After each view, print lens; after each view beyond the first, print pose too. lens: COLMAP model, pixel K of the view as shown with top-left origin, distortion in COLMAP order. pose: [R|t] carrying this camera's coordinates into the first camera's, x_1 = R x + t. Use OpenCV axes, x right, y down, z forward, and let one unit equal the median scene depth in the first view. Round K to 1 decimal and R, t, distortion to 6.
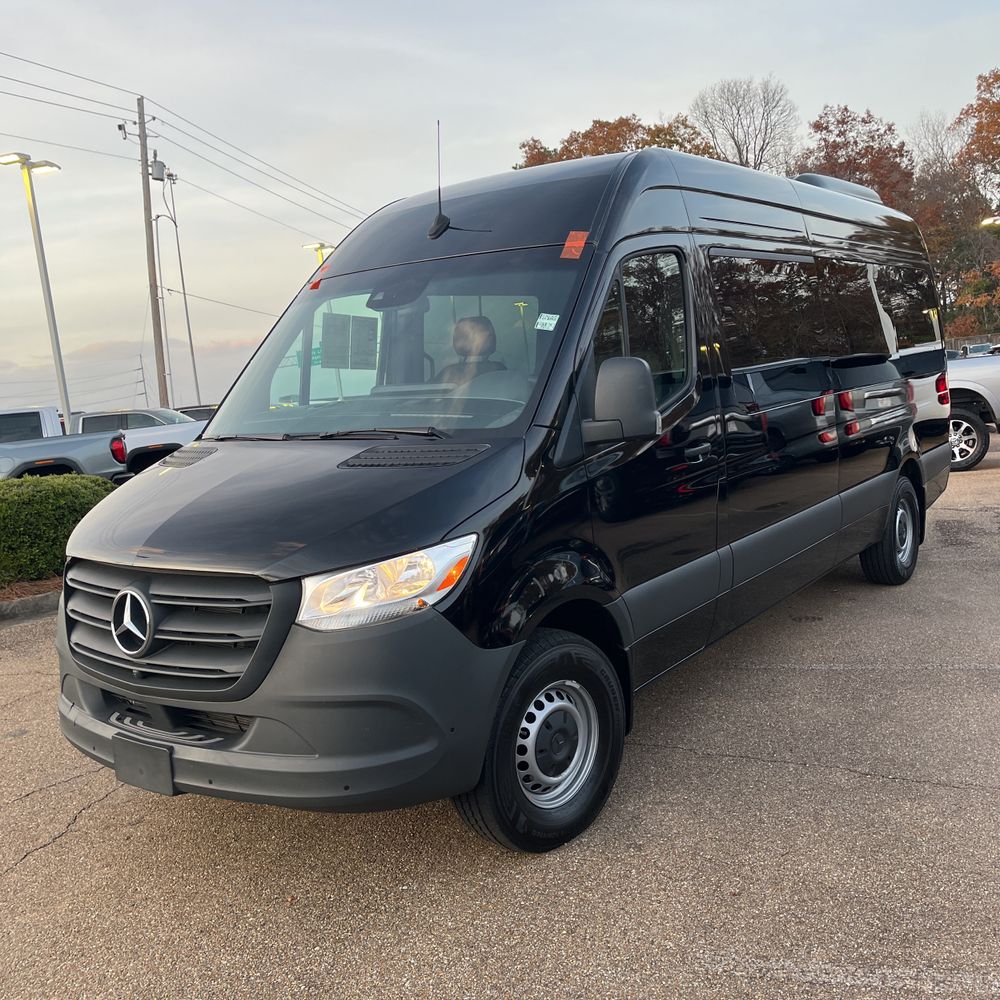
lens RADIAL K [[987.4, 0, 500.8], [0, 987.4, 494.9], [0, 0, 1]] dist [0.067951, -0.087501]
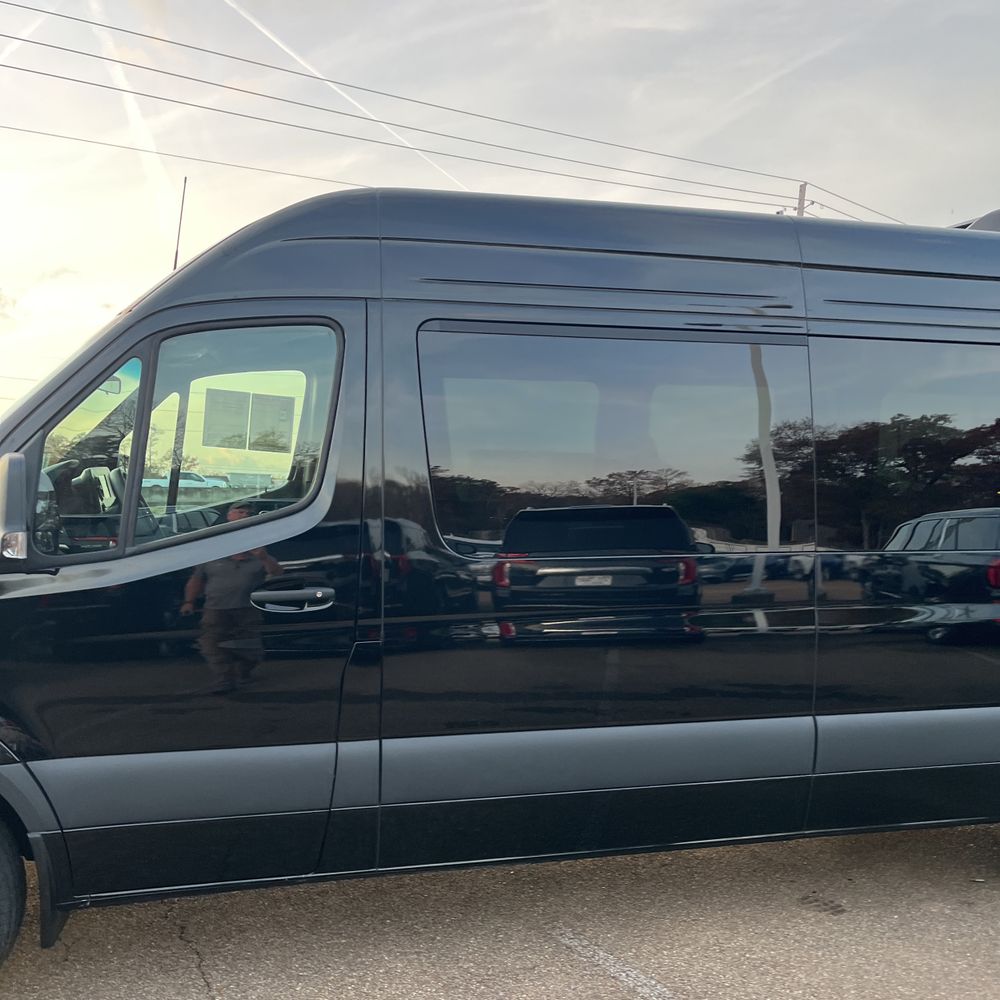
lens RADIAL K [[988.8, 0, 494.1], [0, 988.8, 505.6], [0, 0, 1]] dist [0.084197, -0.113986]
pose [[0.772747, 0.112078, -0.624741, 0.643512], [-0.154827, 0.987838, -0.014290, -0.103164], [0.615541, 0.107769, 0.780702, 0.444584]]
